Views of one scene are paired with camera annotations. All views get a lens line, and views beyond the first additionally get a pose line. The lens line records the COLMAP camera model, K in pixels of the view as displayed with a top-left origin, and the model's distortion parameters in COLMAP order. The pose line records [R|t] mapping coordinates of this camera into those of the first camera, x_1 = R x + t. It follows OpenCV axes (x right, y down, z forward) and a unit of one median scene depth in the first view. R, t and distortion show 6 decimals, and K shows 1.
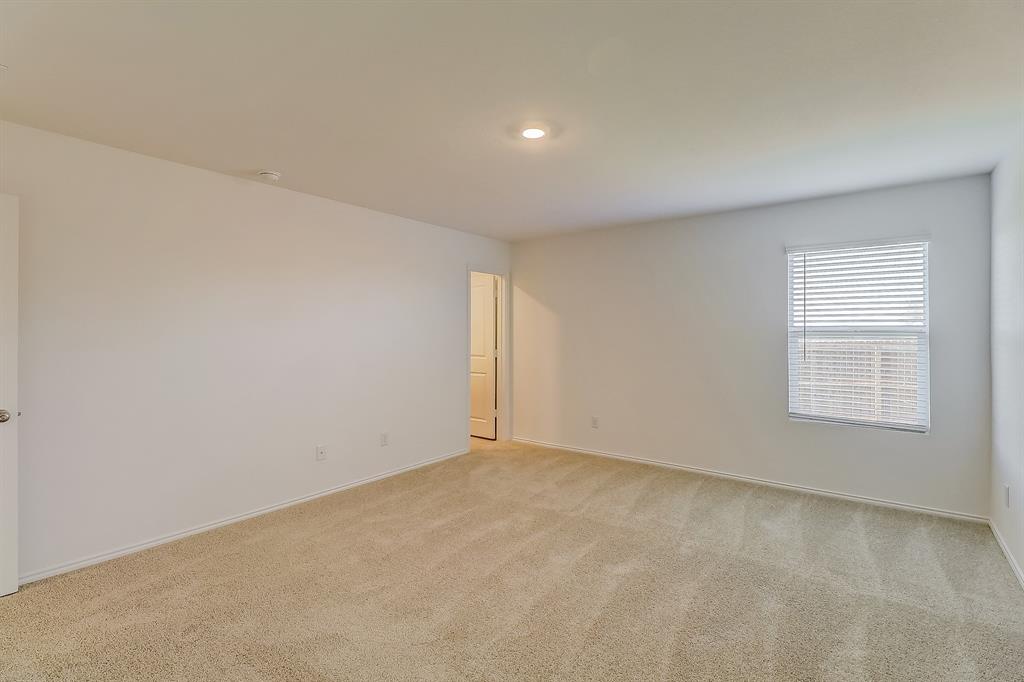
lens RADIAL K [[479.5, 0, 515.9], [0, 479.5, 332.0], [0, 0, 1]] dist [0.001304, -0.000017]
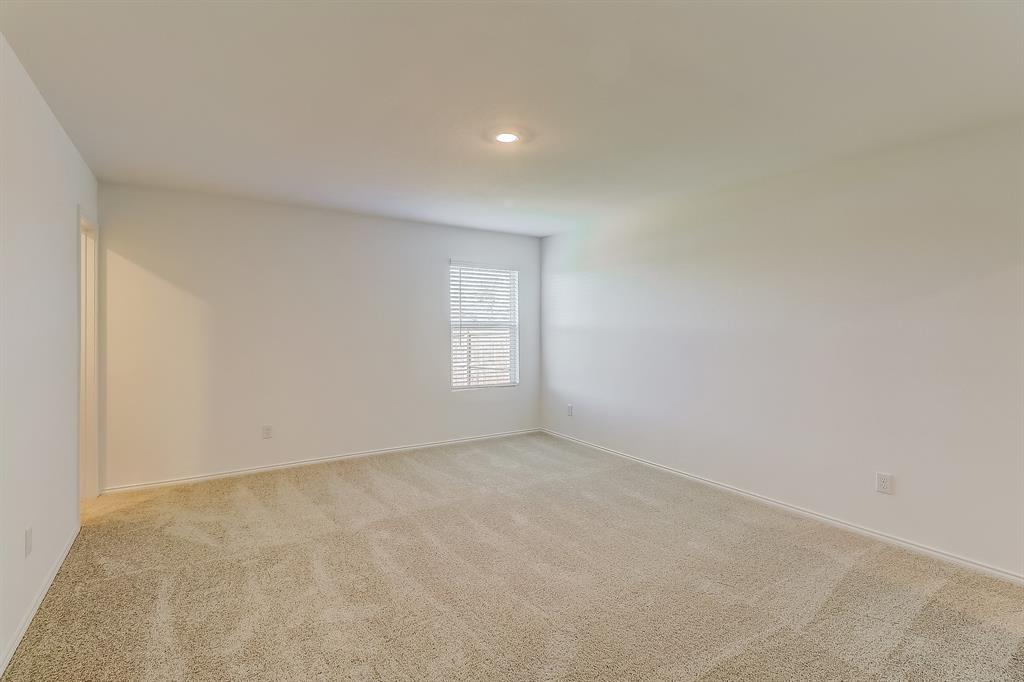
lens RADIAL K [[479.5, 0, 515.9], [0, 479.5, 332.0], [0, 0, 1]] dist [0.001304, -0.000017]
pose [[0.319993, -0.006377, 0.947398, -0.633547], [-0.004078, 0.999959, 0.008109, 0.007187], [-0.947411, -0.006458, 0.319954, 0.416305]]
